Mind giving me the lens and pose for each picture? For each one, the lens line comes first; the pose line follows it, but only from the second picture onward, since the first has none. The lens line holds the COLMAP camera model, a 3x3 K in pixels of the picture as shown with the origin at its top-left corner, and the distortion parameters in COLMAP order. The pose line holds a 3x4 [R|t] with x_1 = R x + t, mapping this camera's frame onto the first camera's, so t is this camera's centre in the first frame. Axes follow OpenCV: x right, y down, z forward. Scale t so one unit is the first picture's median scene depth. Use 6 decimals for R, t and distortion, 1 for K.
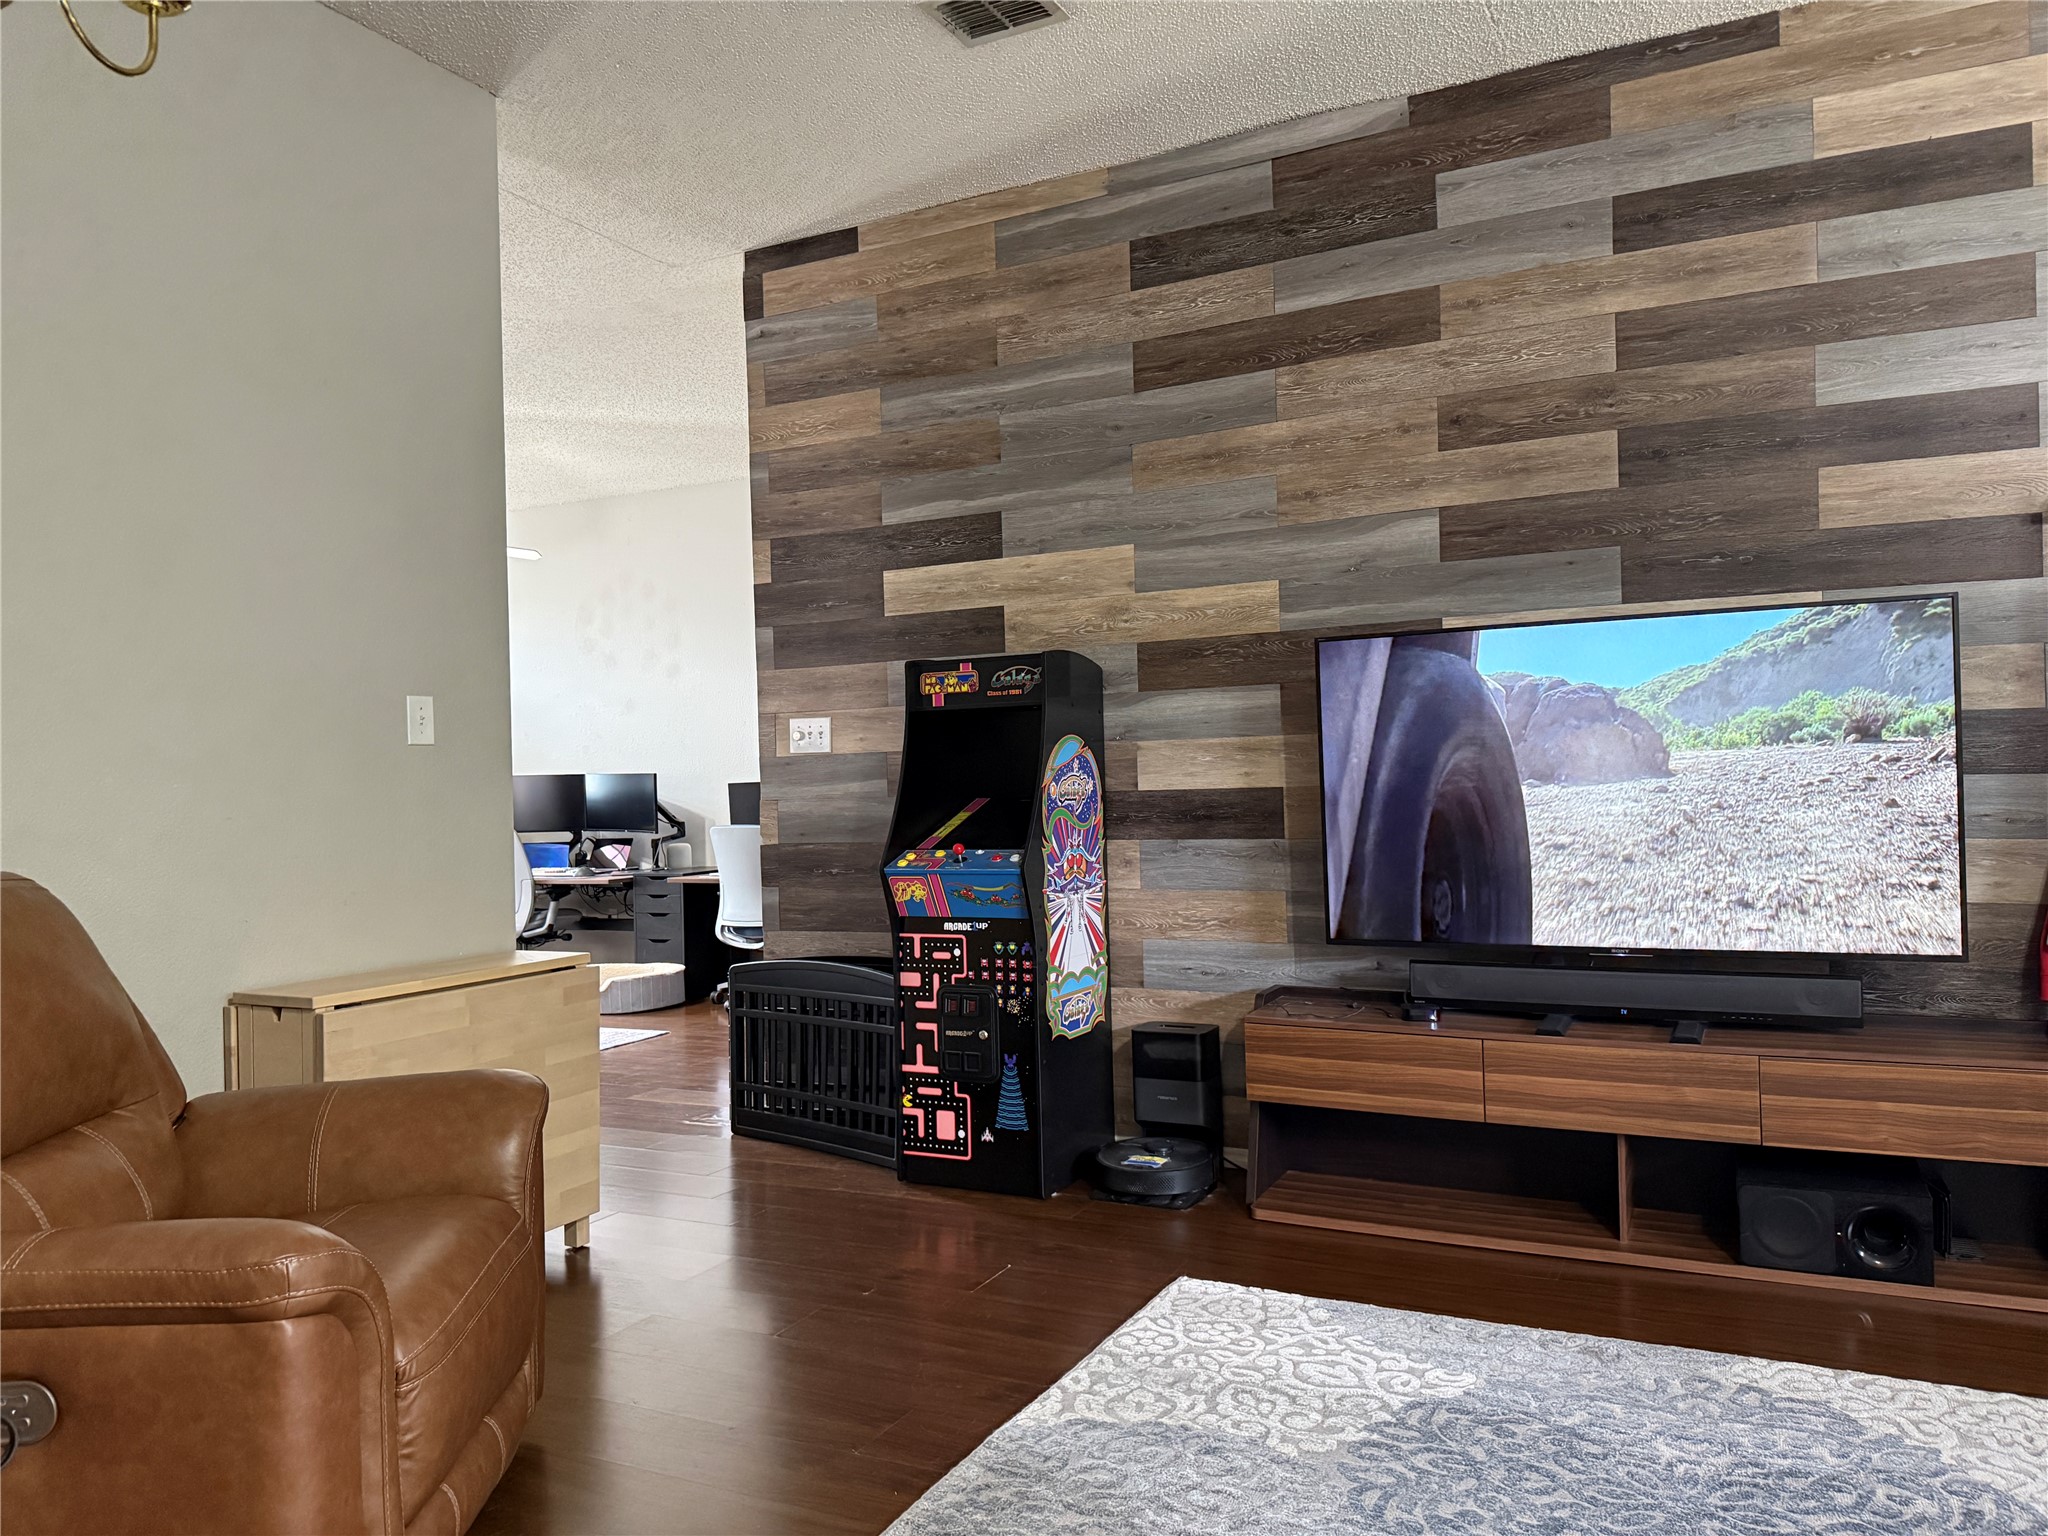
lens RADIAL K [[1420.9, 0, 1024.0], [0, 1420.9, 768.0], [0, 0, 1]] dist [0.140665, -0.185521]
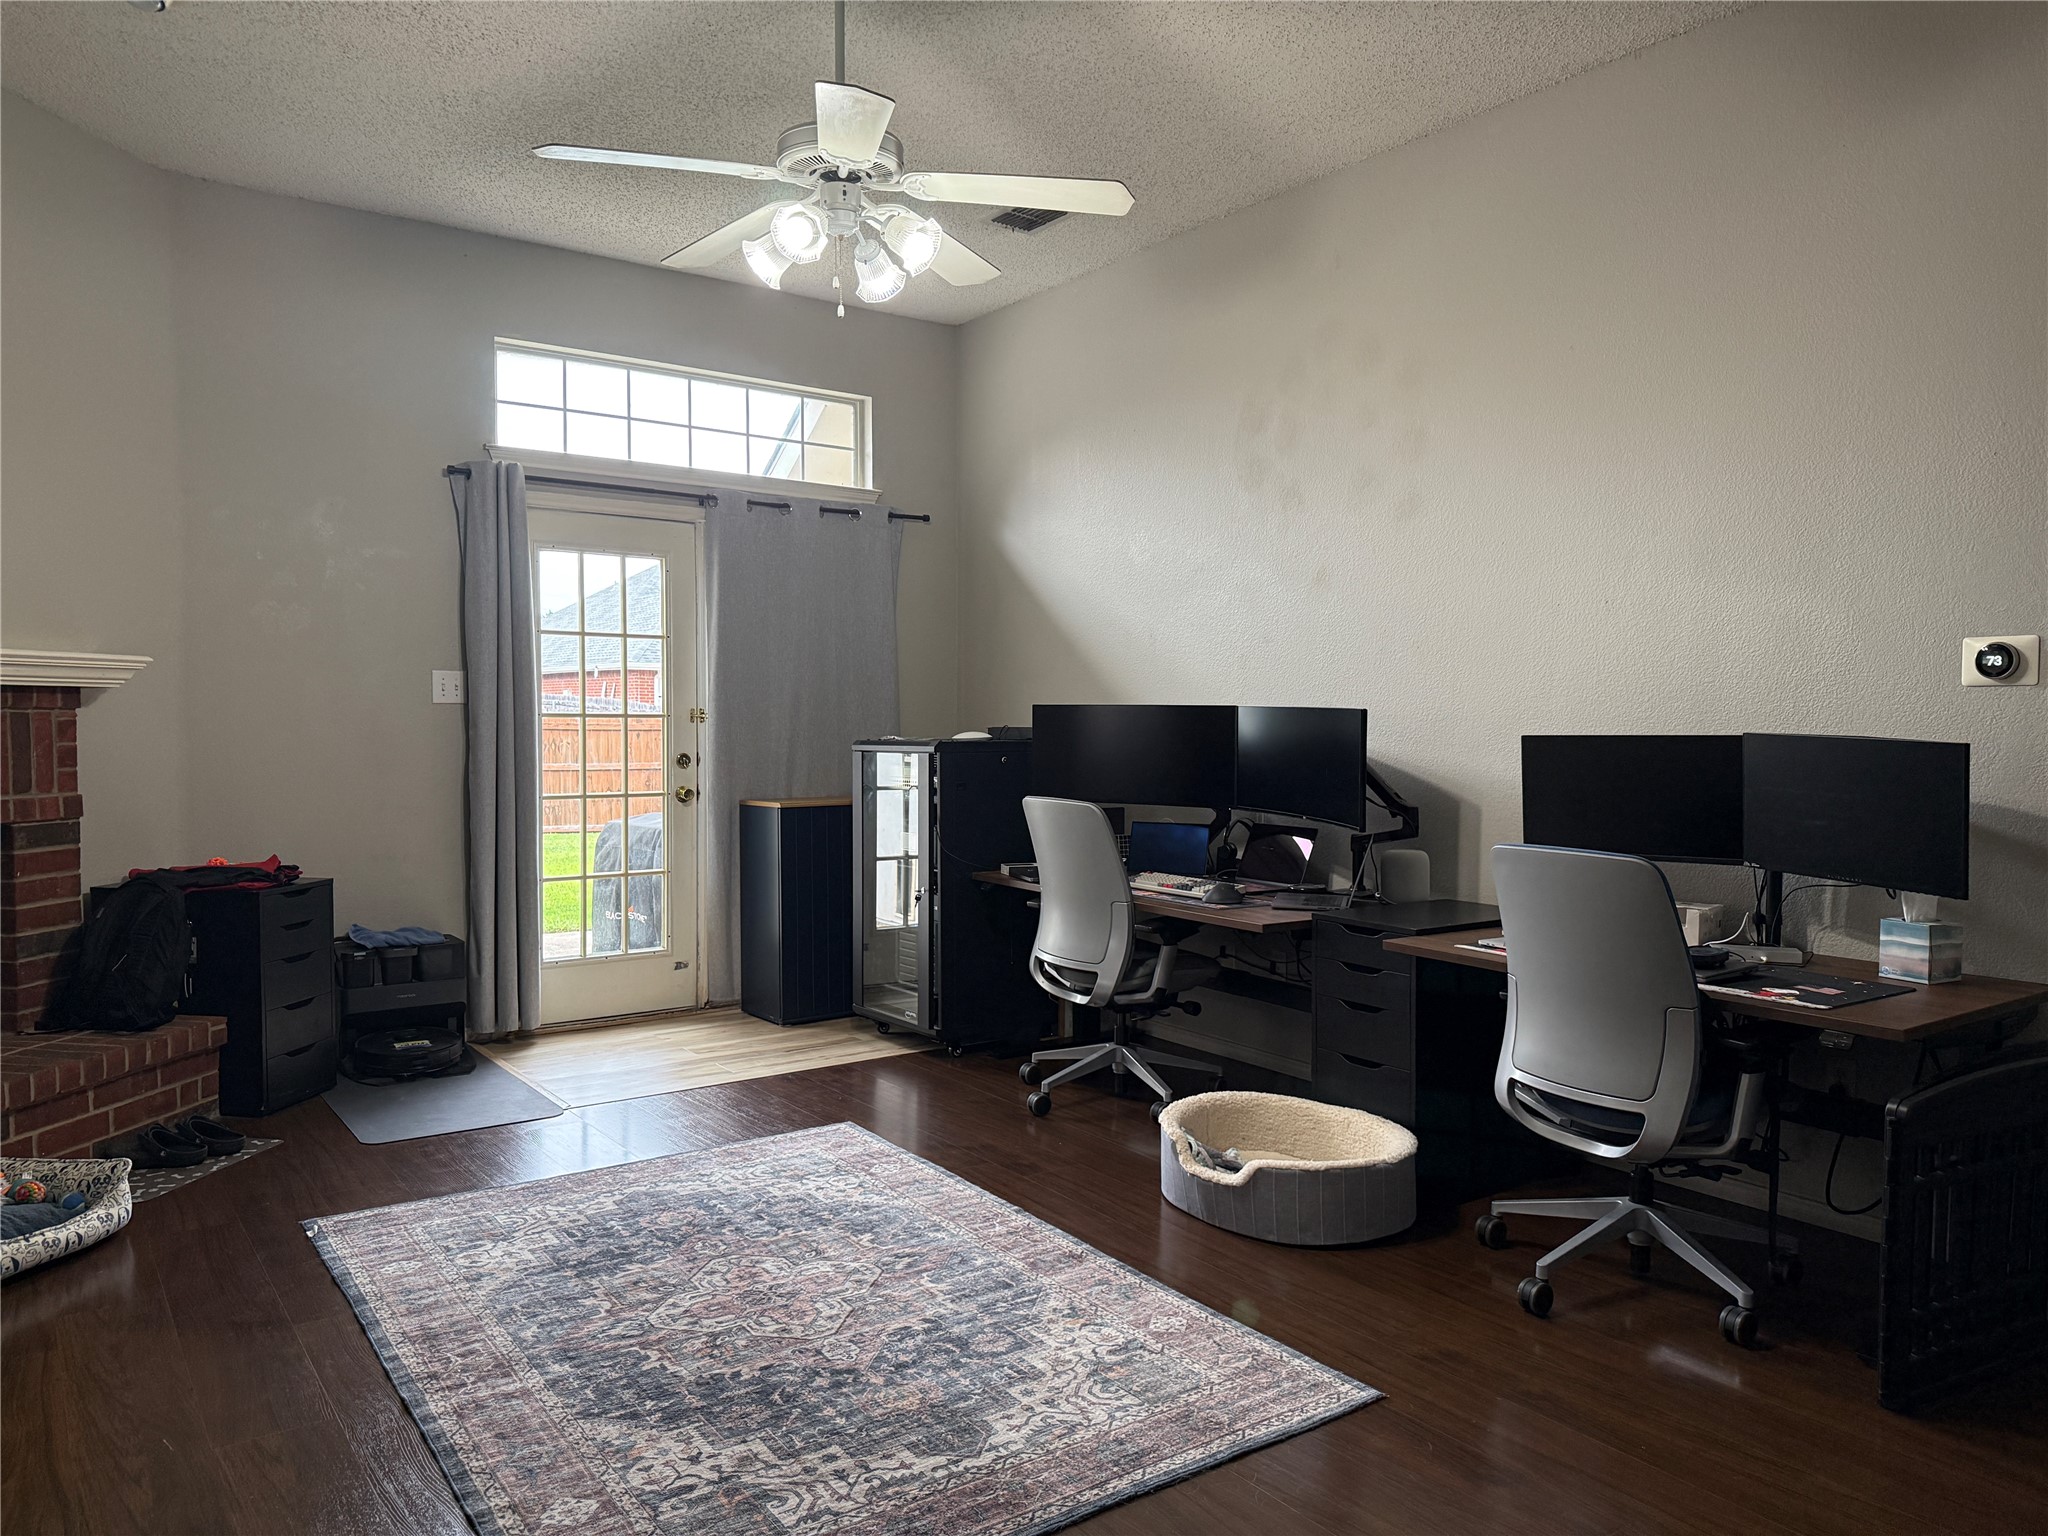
lens RADIAL K [[1420.9, 0, 1024.0], [0, 1420.9, 768.0], [0, 0, 1]] dist [0.140665, -0.185521]
pose [[0.884100, 0.050340, -0.464578, -0.125813], [-0.024753, 0.997830, 0.061017, -0.003645], [0.466642, -0.042446, 0.883427, 0.489257]]
